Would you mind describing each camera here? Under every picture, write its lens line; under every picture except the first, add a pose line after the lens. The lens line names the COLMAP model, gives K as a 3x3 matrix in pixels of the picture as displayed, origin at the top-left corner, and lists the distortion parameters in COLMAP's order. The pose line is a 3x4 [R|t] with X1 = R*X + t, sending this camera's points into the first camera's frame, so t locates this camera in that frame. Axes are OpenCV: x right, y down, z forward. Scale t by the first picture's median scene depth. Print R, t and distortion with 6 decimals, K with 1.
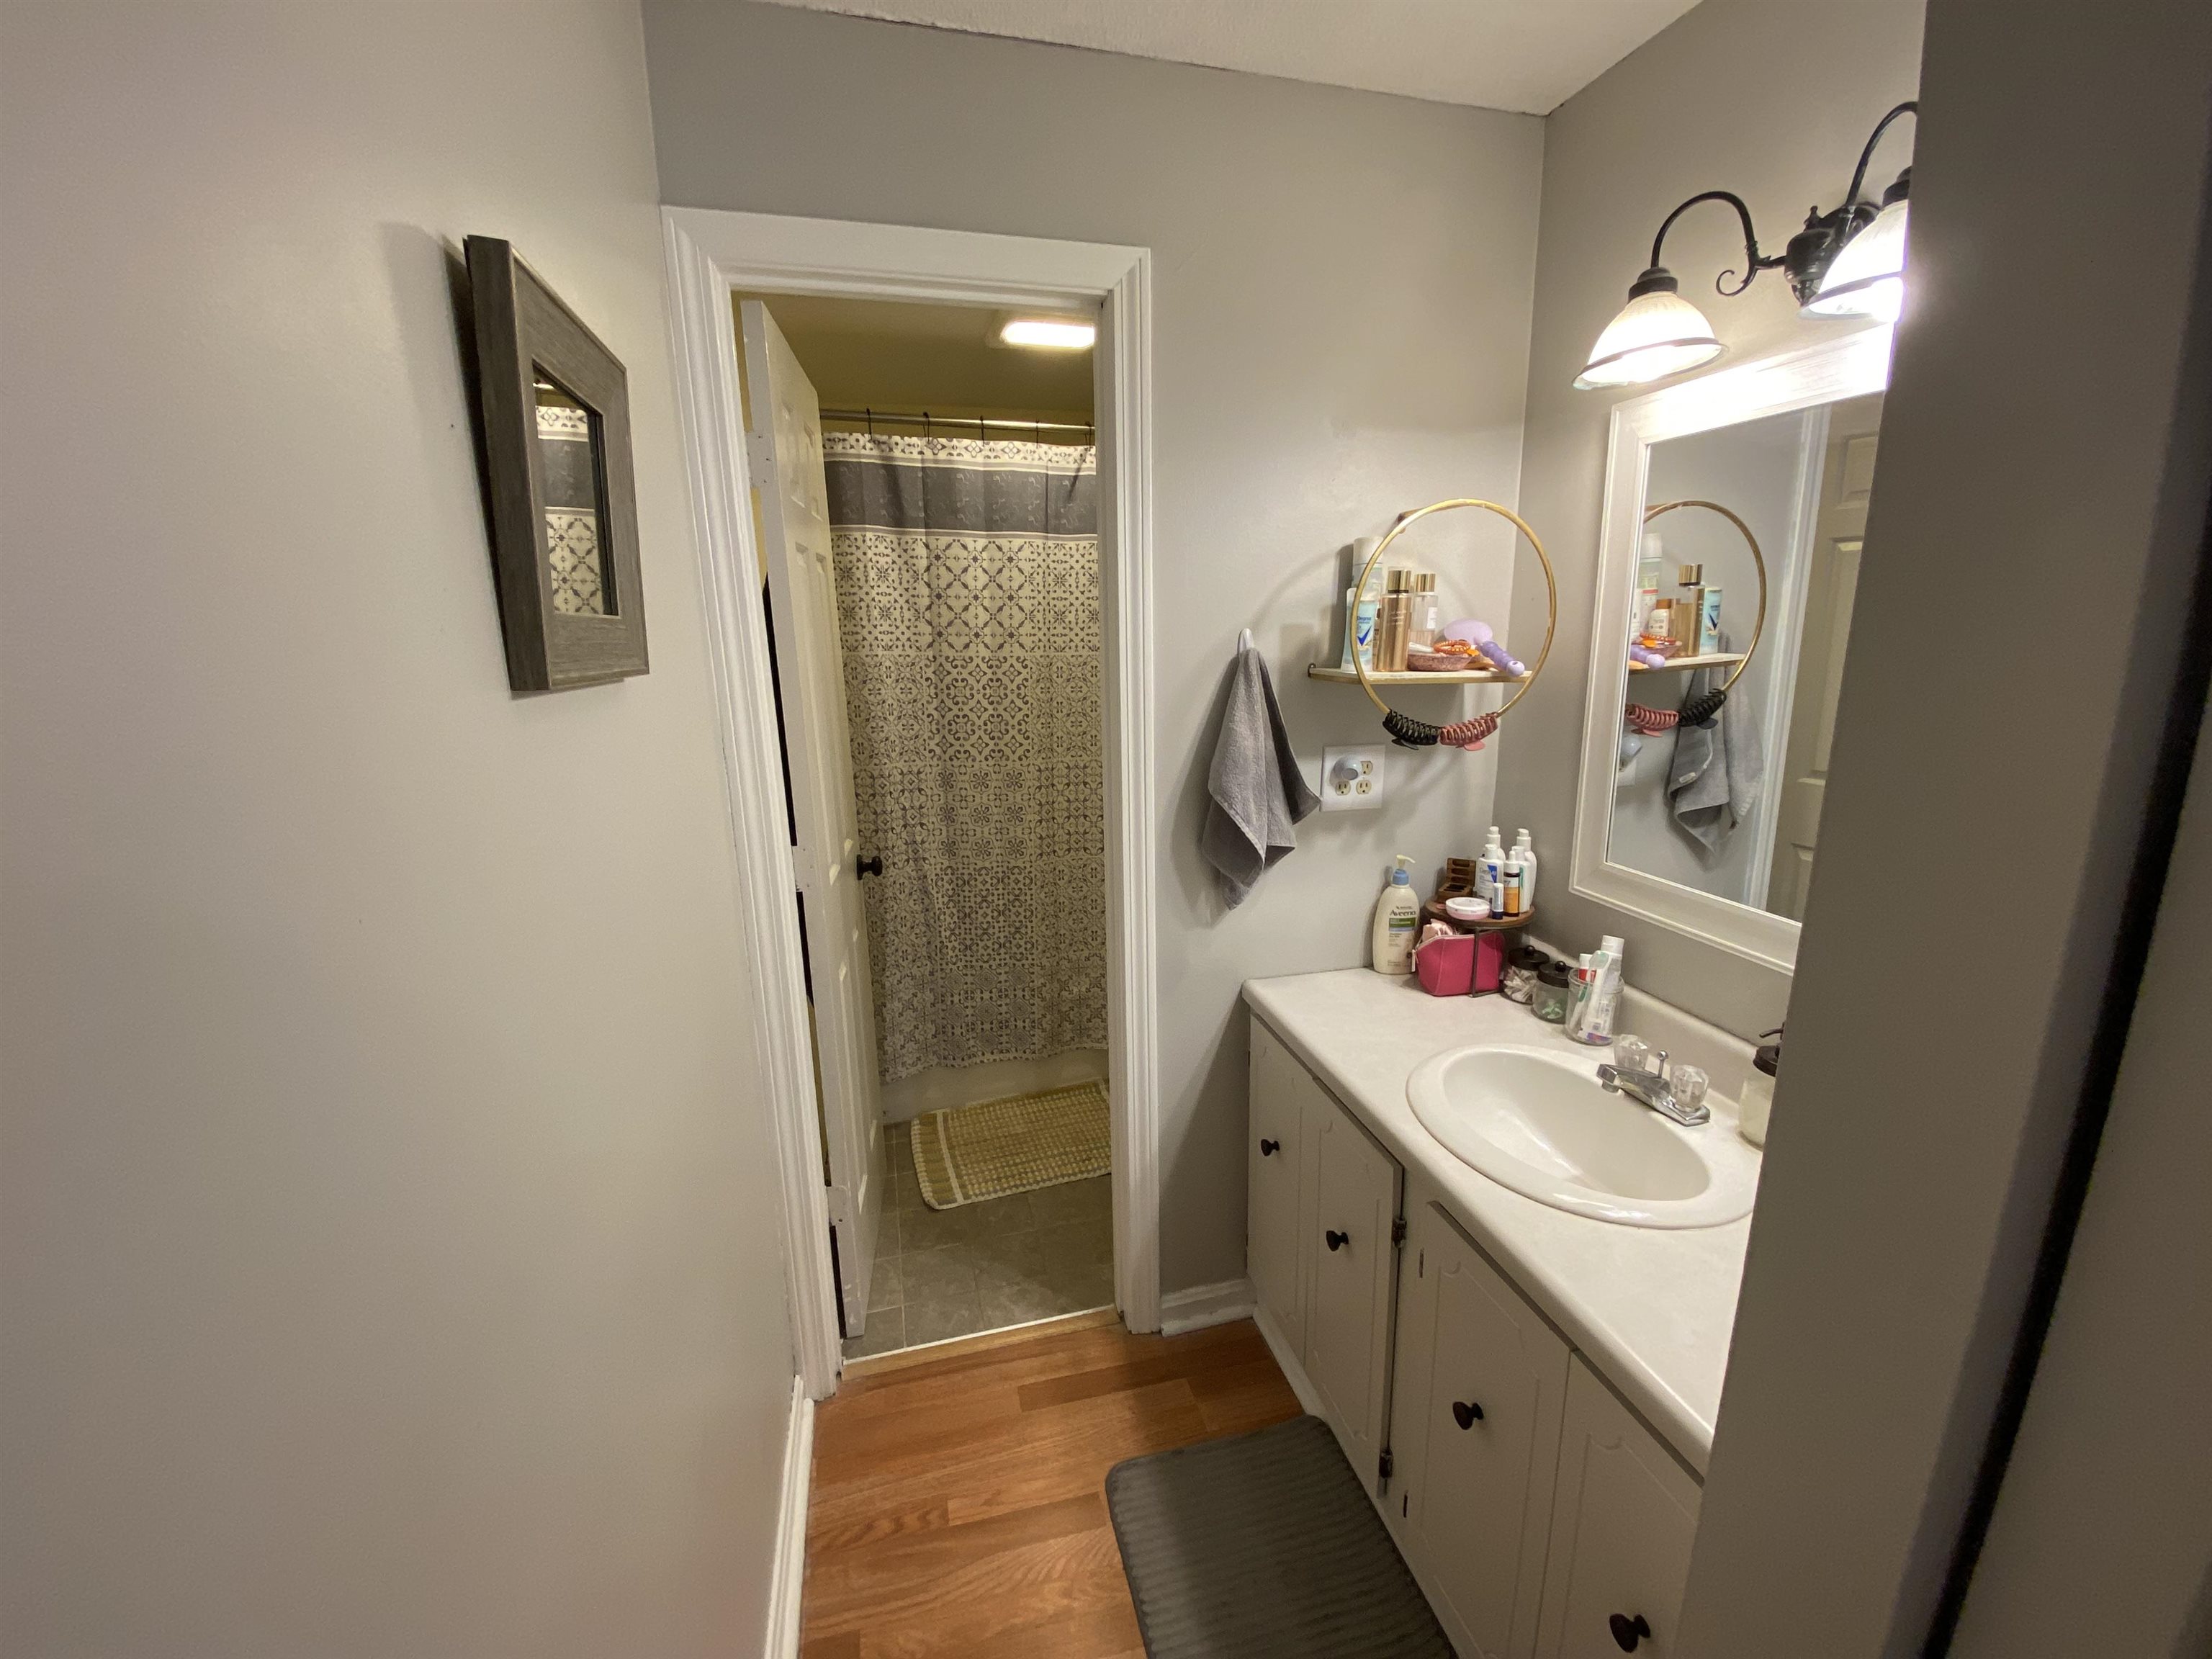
lens RADIAL K [[896.0, 0, 1125.5], [0, 896.0, 827.1], [0, 0, 1]] dist [0.007110, -0.013135]
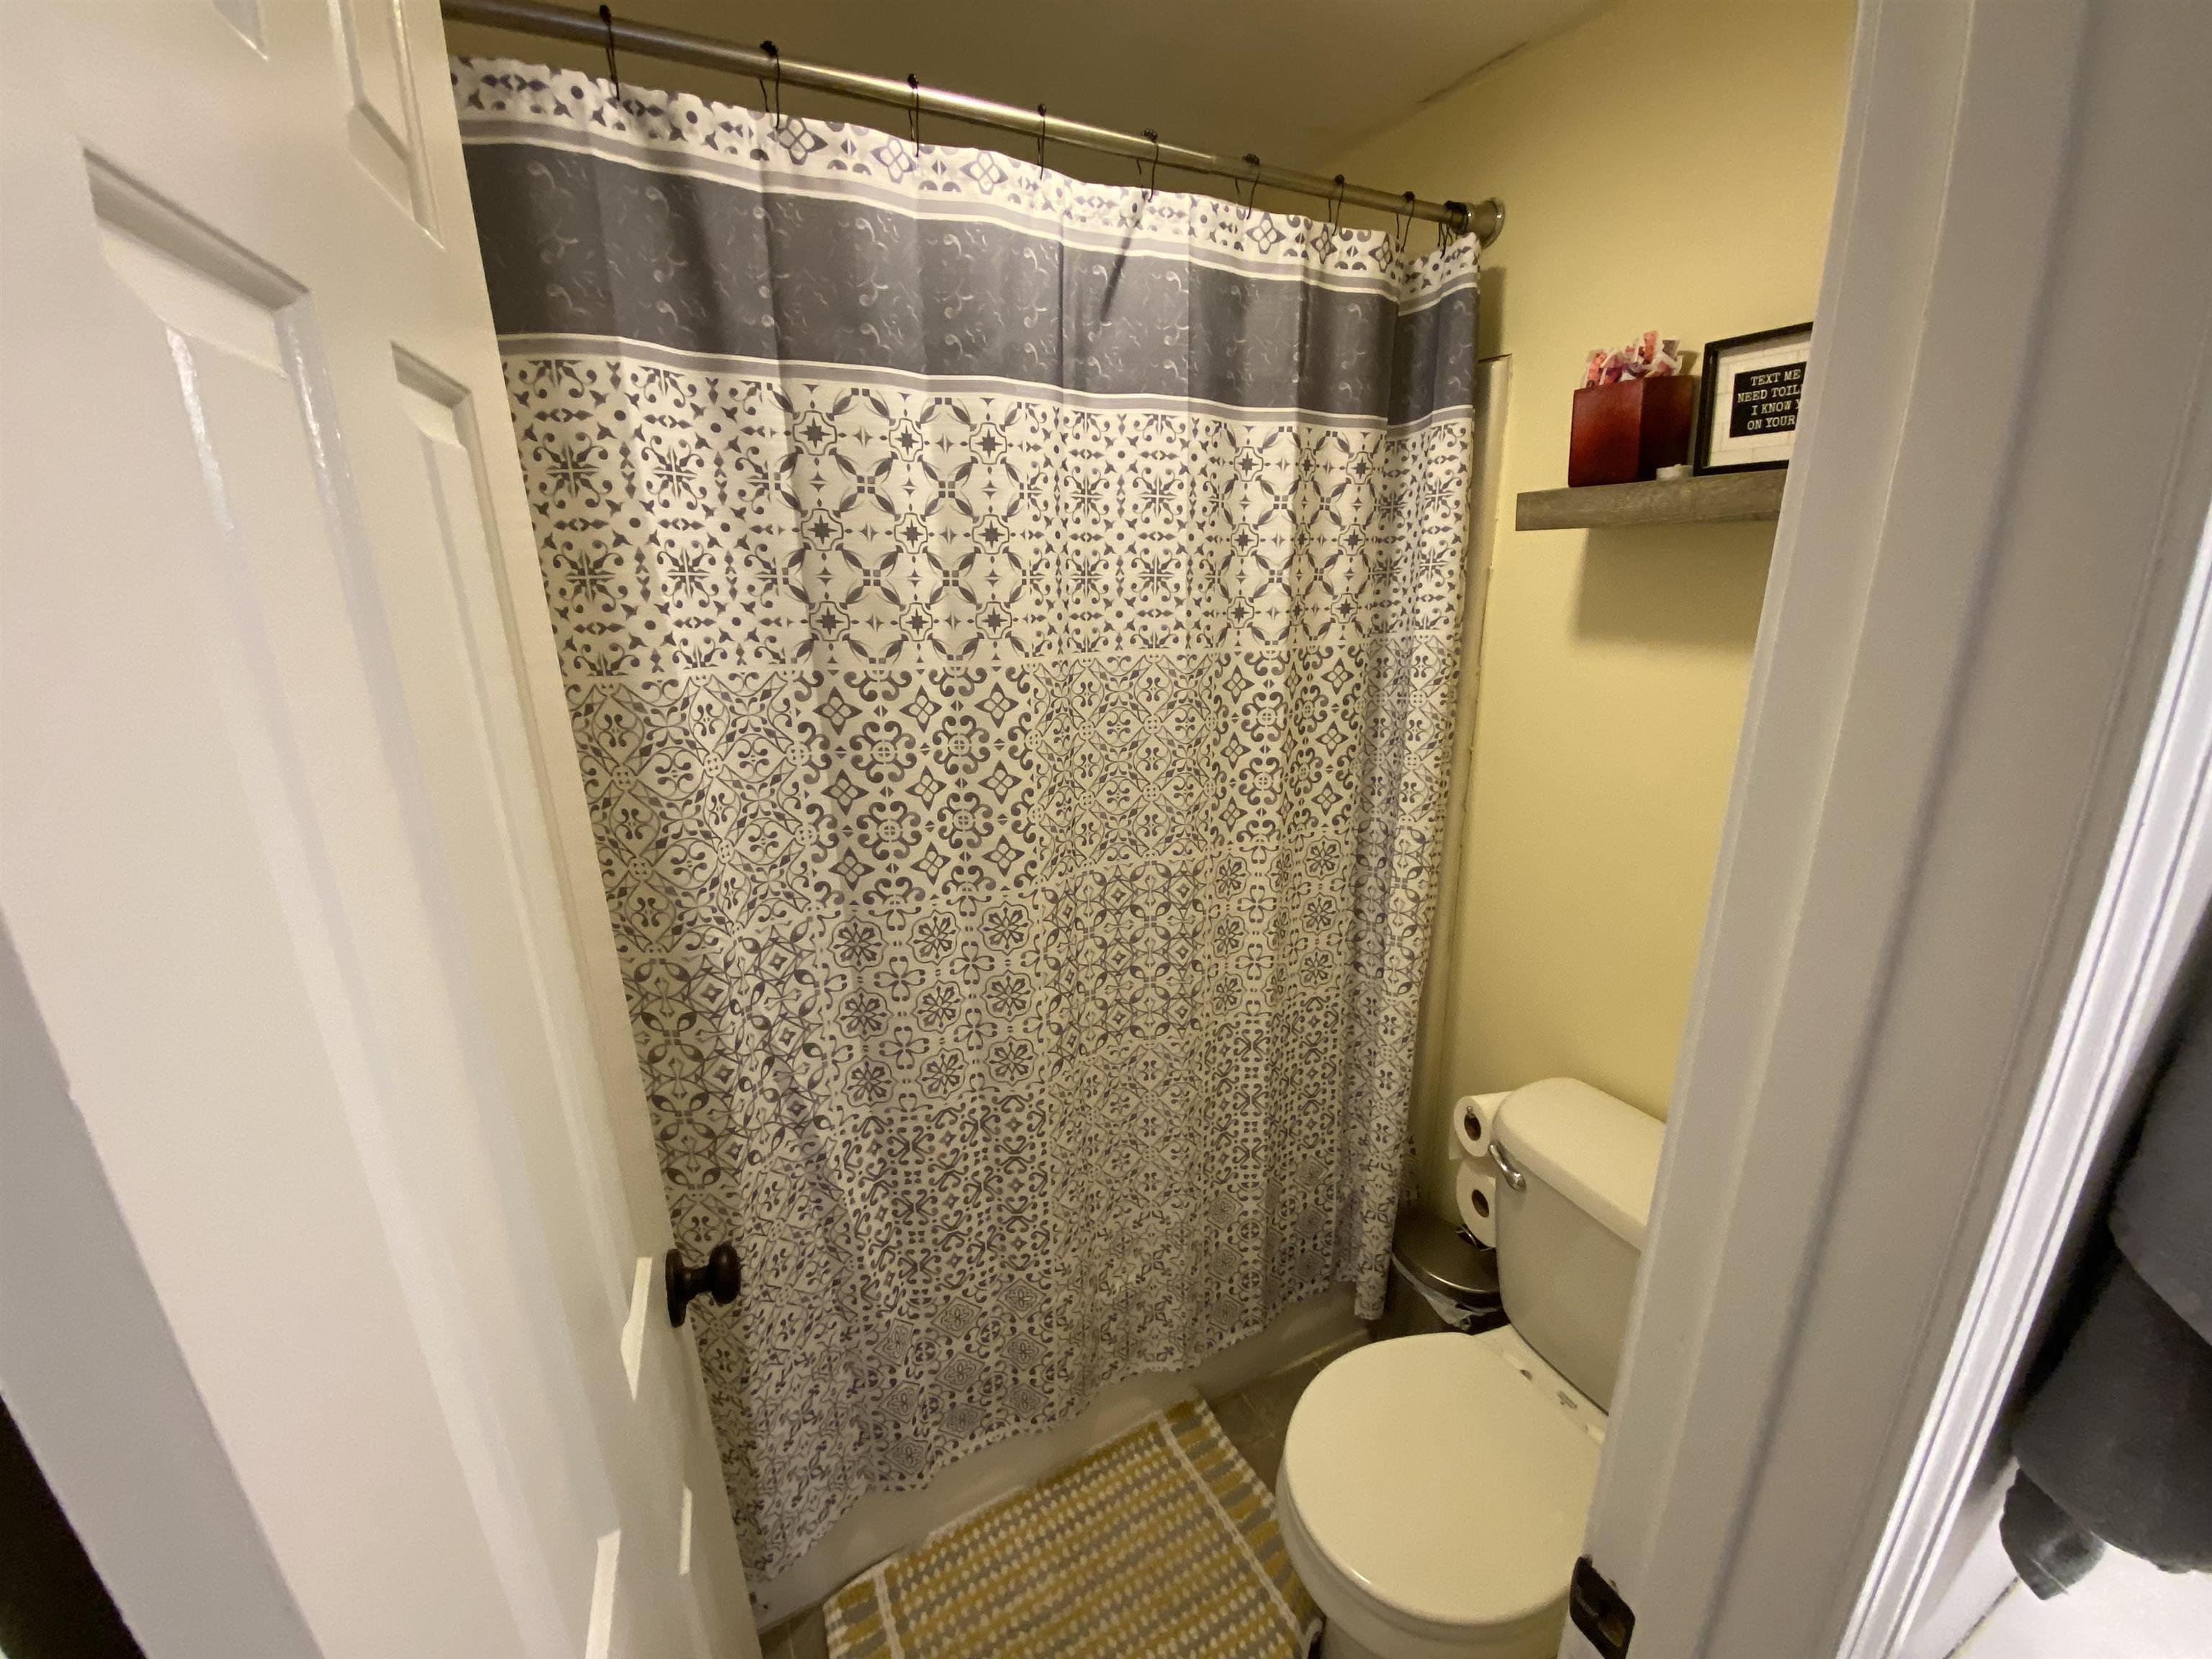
lens RADIAL K [[896.0, 0, 1120.8], [0, 896.0, 815.5], [0, 0, 1]] dist [0.007110, -0.013135]
pose [[0.977786, -0.058133, 0.201385, -0.166844], [0.045823, 0.996816, 0.065260, -0.148478], [-0.204537, -0.054583, 0.977336, 0.565909]]
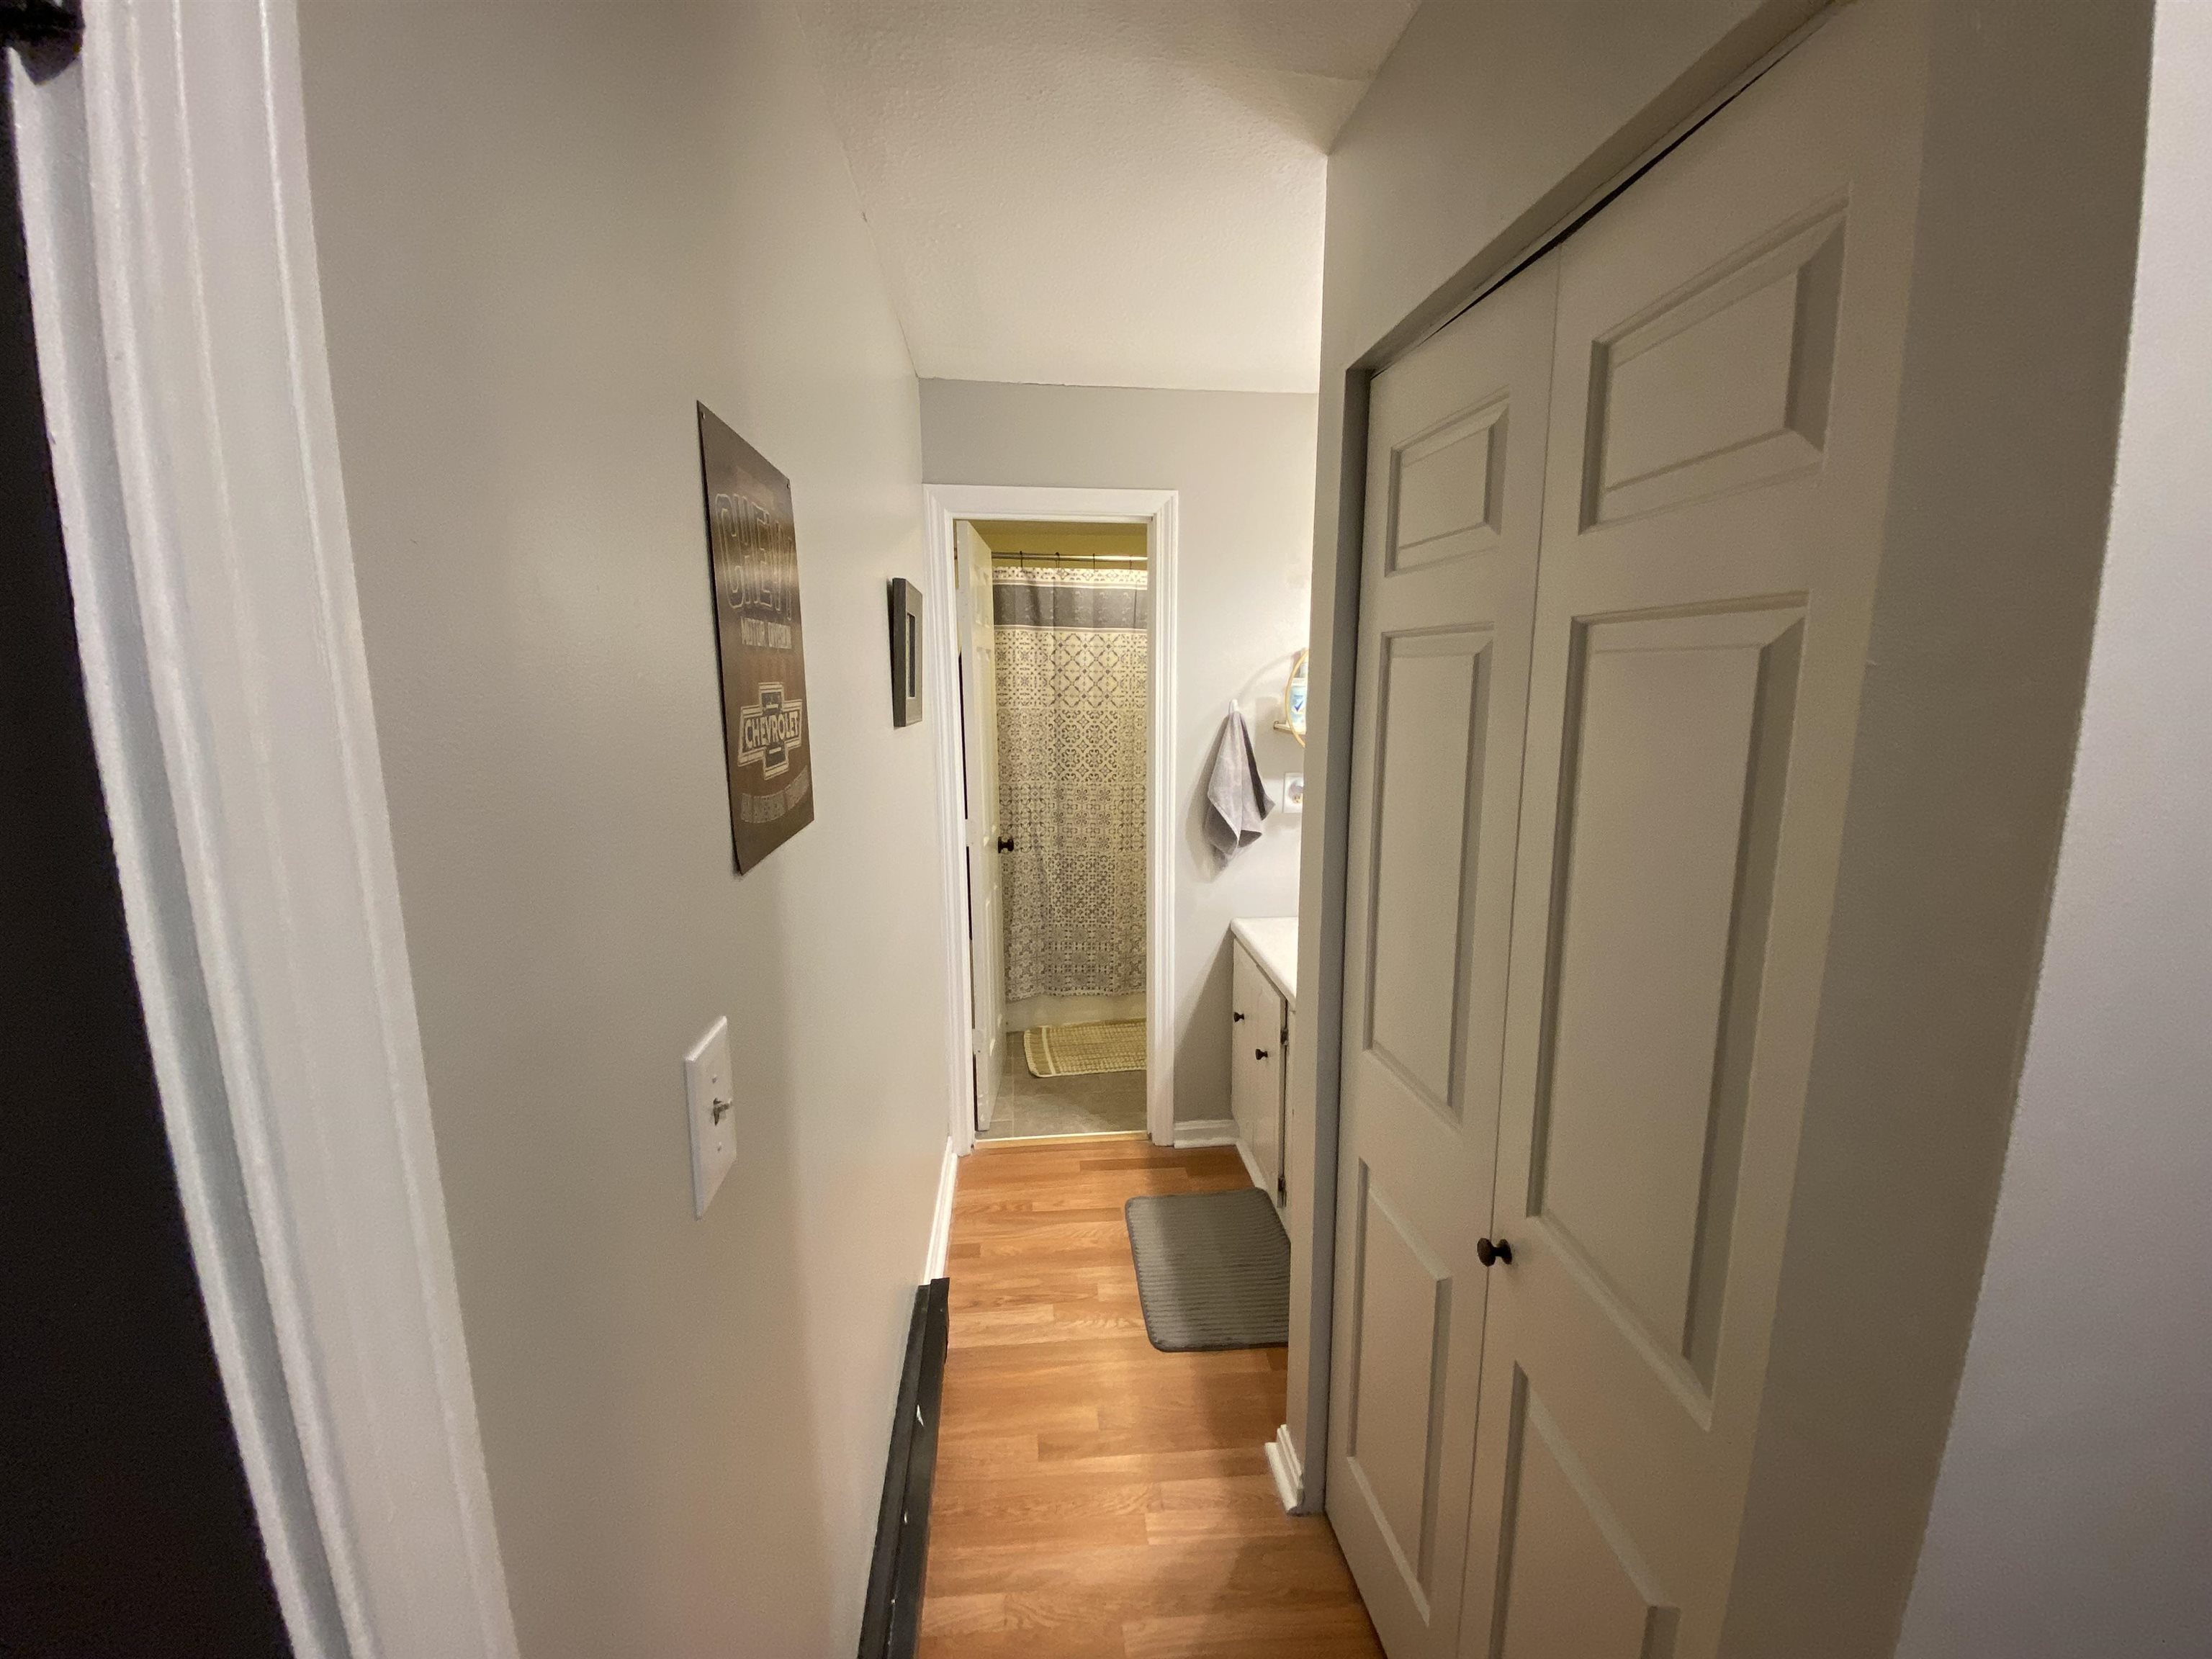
lens RADIAL K [[887.4, 0, 1120.6], [0, 887.4, 822.7], [0, 0, 1]] dist [-0.021193, 0.000036]
pose [[0.988406, 0.038266, -0.146933, 0.120362], [-0.046389, 0.997555, -0.052262, 0.069936], [0.144574, 0.058472, 0.987765, -0.439488]]
